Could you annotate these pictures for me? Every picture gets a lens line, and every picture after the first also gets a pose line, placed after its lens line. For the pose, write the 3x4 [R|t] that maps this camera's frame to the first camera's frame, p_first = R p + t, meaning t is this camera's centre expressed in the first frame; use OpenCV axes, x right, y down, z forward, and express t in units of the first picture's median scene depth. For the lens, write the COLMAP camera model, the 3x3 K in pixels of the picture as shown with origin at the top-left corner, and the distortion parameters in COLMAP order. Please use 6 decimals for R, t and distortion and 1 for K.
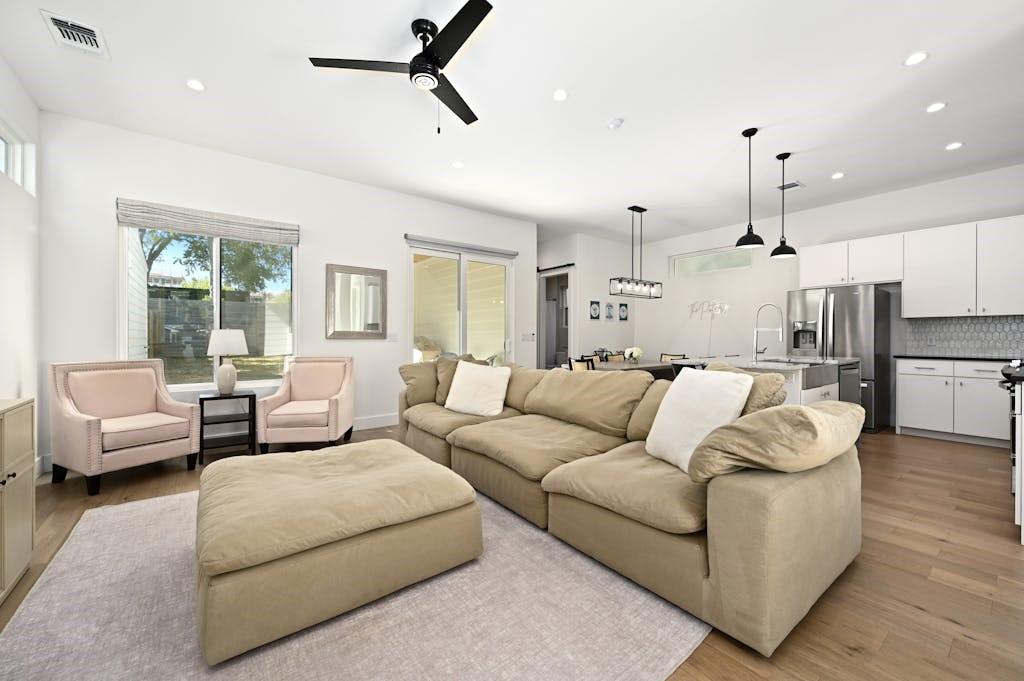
lens RADIAL K [[396.2, 0, 515.5], [0, 396.2, 336.4], [0, 0, 1]] dist [-0.001303, -0.000301]
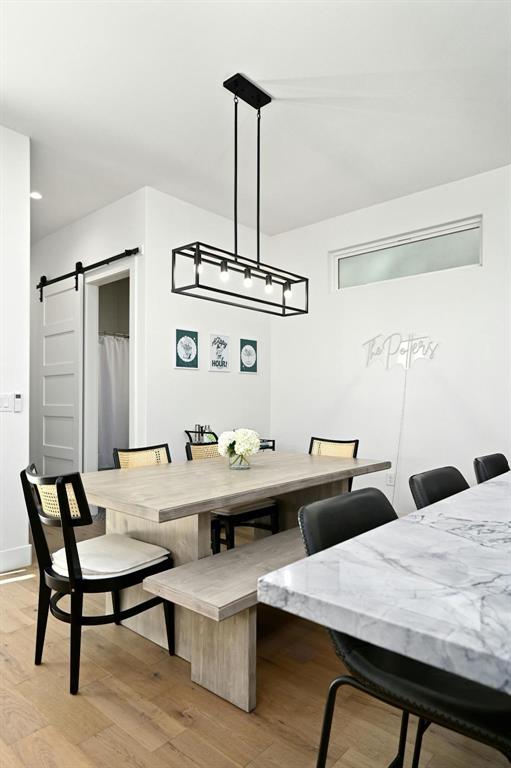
lens RADIAL K [[478.5, 0, 251.9], [0, 478.5, 390.6], [0, 0, 1]] dist [0.002081, 0.005049]
pose [[0.982219, 0.003884, 0.187696, 0.220526], [0.000447, 0.999735, -0.023026, 0.000038], [-0.187736, 0.022701, 0.981957, 0.519720]]
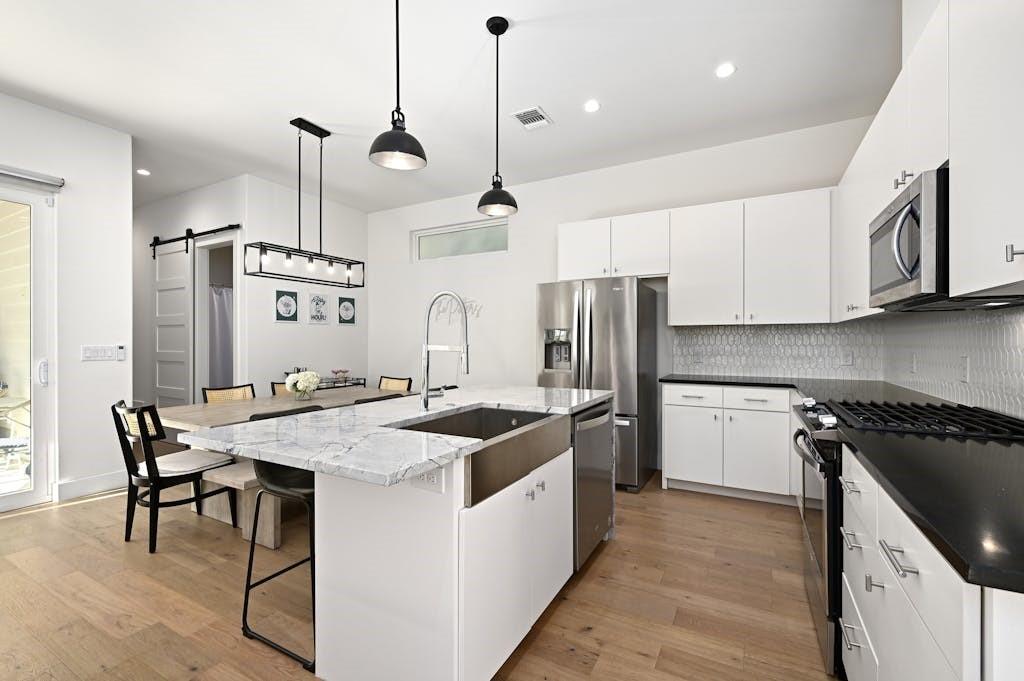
lens RADIAL K [[440.3, 0, 507.8], [0, 440.3, 336.8], [0, 0, 1]] dist [-0.000756, -0.000415]
pose [[0.914724, 0.002871, 0.404068, 0.313059], [0.000684, 0.999962, -0.008654, -0.016316], [-0.404078, 0.008192, 0.914688, 0.311792]]
